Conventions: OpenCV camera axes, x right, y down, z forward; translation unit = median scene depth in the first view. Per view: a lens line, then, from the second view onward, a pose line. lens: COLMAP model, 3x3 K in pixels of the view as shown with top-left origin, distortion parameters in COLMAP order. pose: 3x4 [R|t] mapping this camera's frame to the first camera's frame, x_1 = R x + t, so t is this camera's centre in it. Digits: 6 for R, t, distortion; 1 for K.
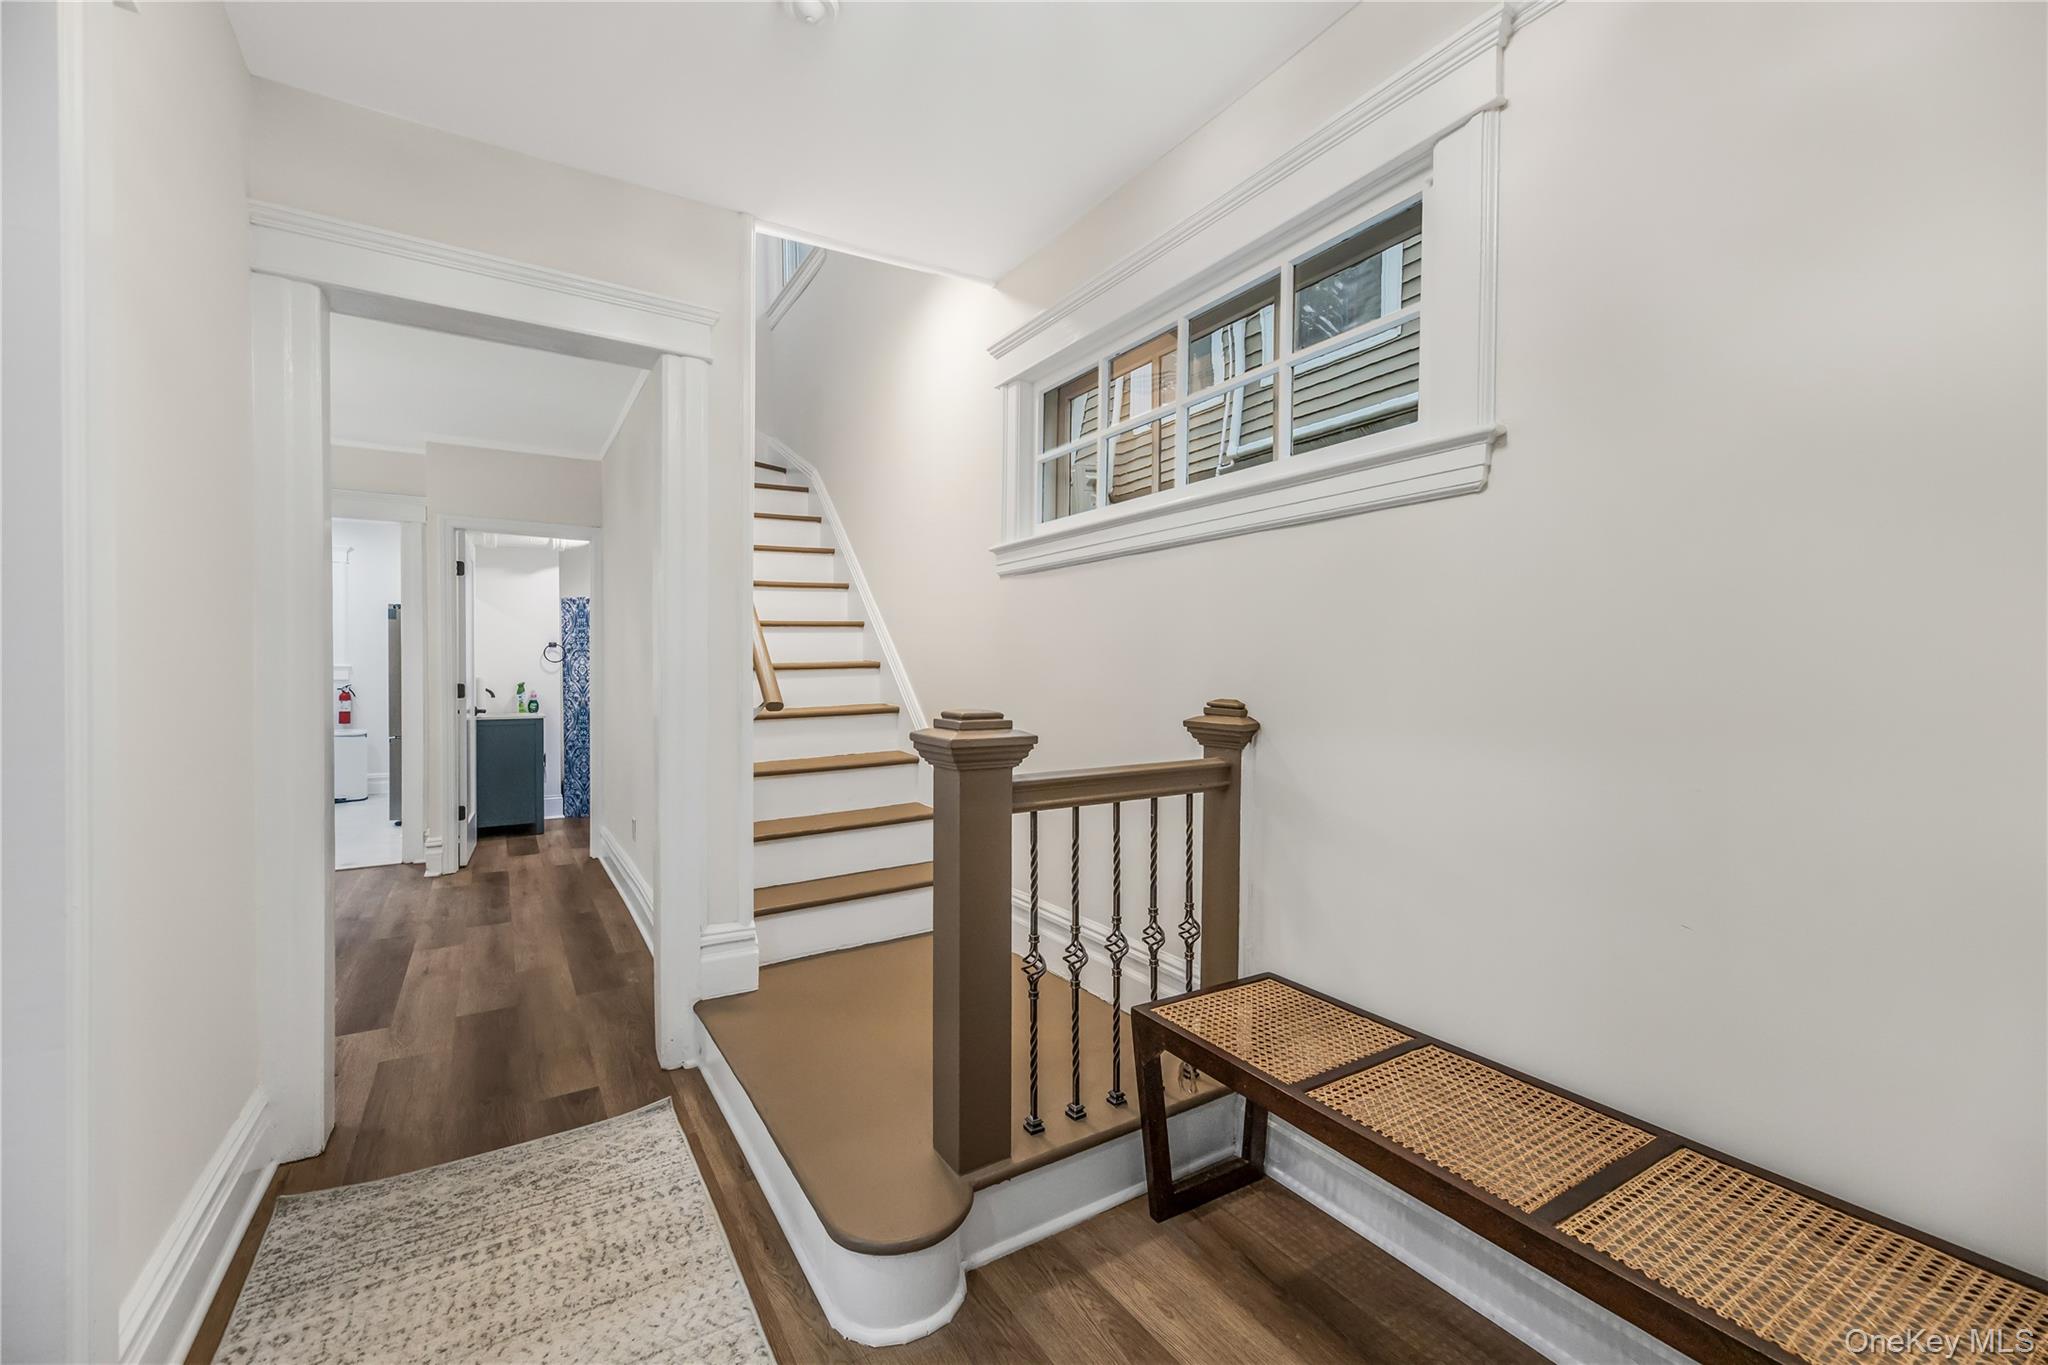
lens RADIAL K [[857.9, 0, 1035.2], [0, 857.9, 681.6], [0, 0, 1]] dist [-0.002239, -0.000192]
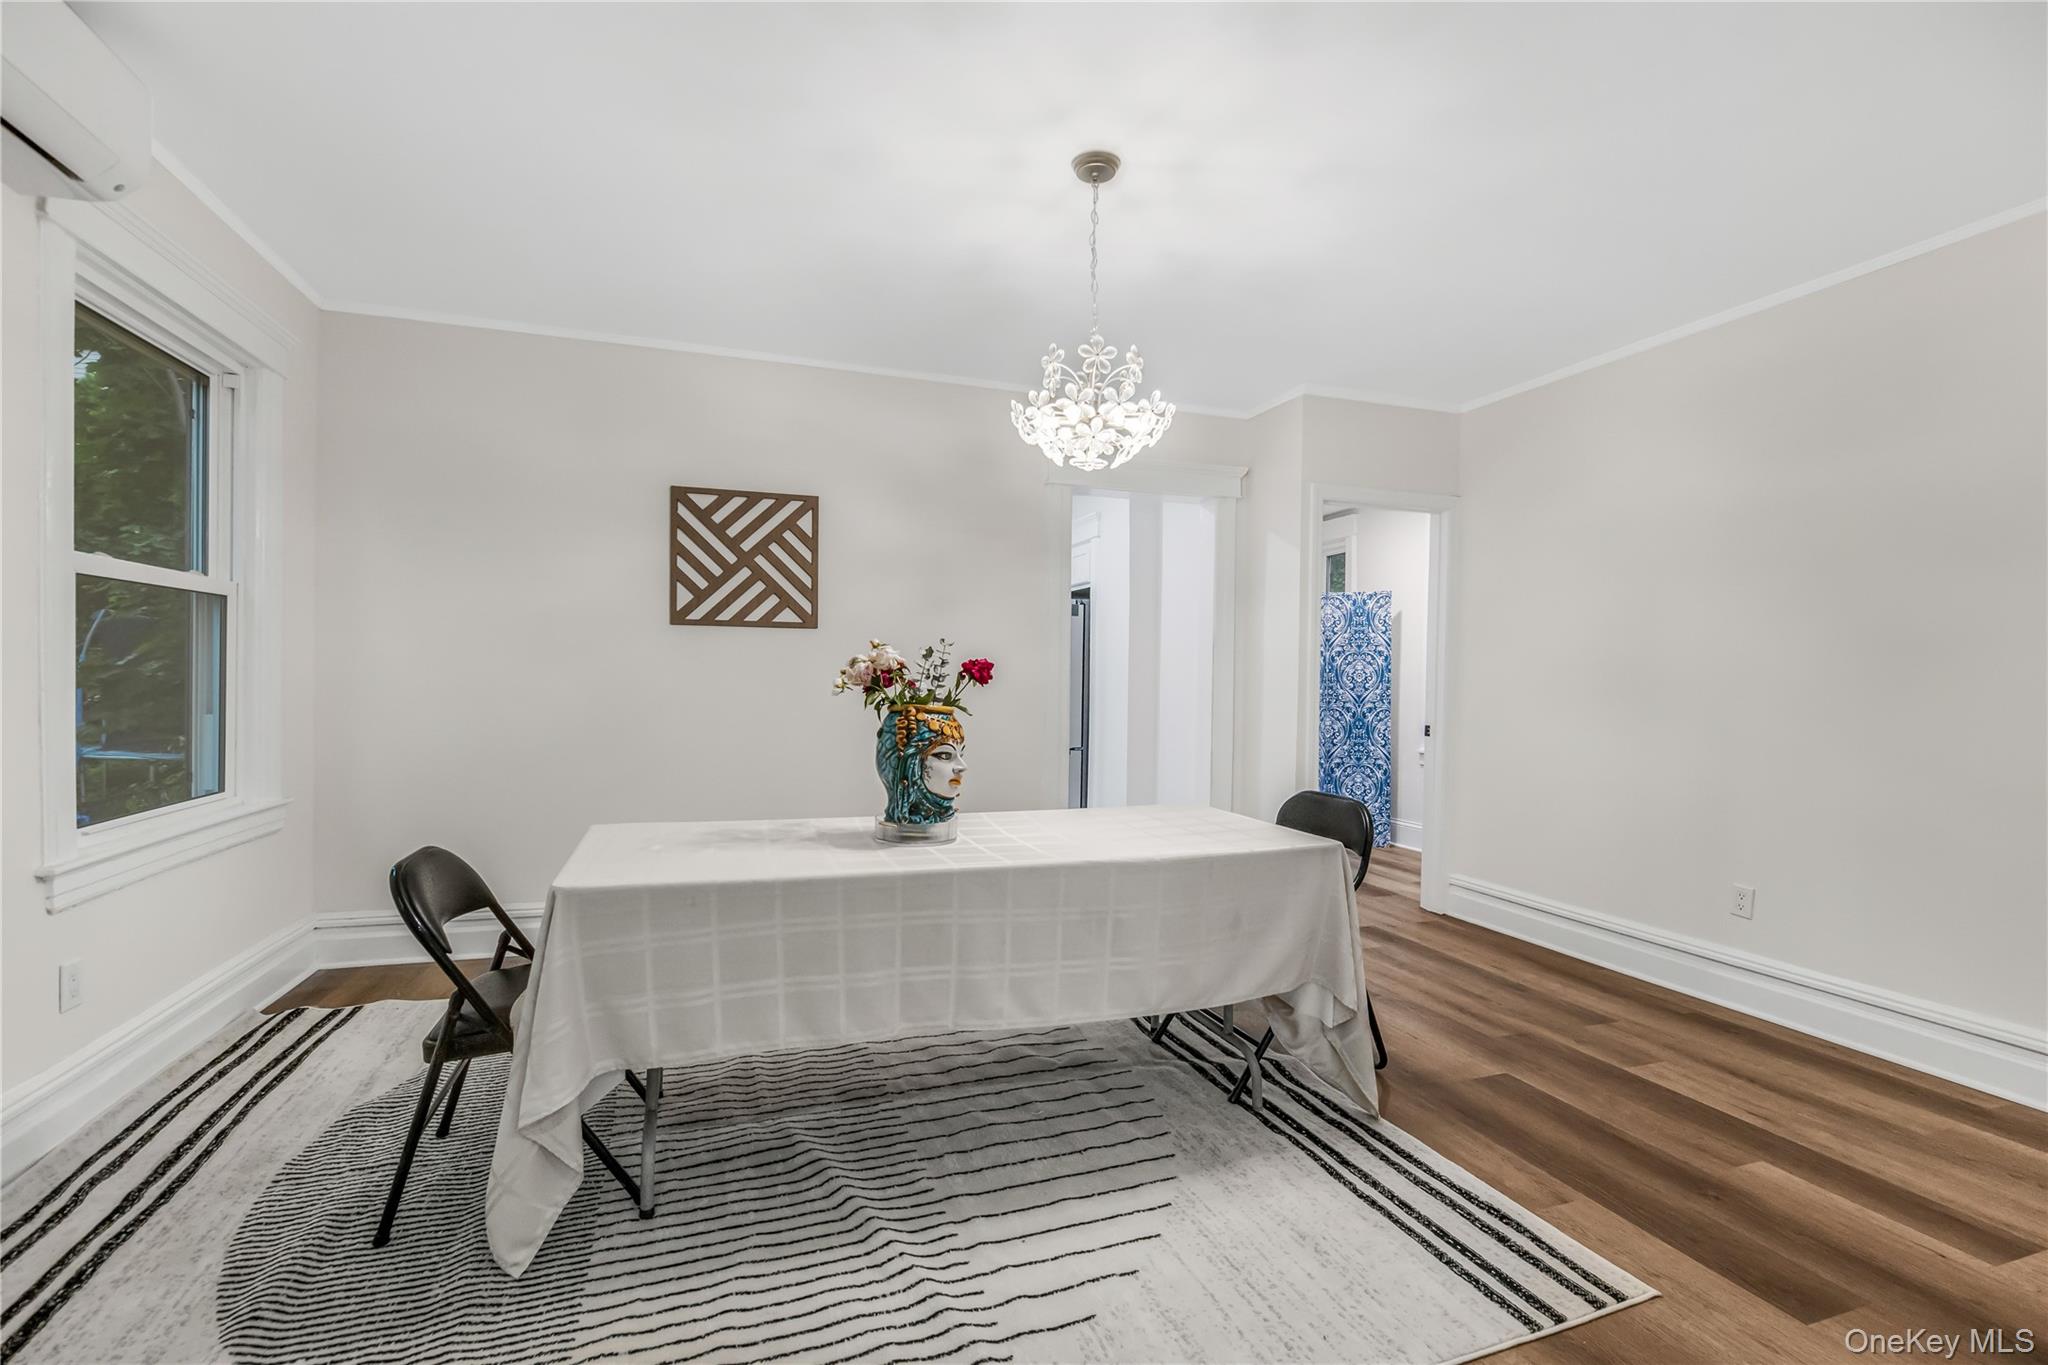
lens RADIAL K [[895.3, 0, 991.5], [0, 895.3, 684.3], [0, 0, 1]] dist [0.001323, -0.000019]
pose [[0.964838, 0.005948, -0.262778, -1.191985], [-0.007495, 0.999960, -0.004884, 0.002894], [0.262738, 0.006682, 0.964844, 0.157825]]
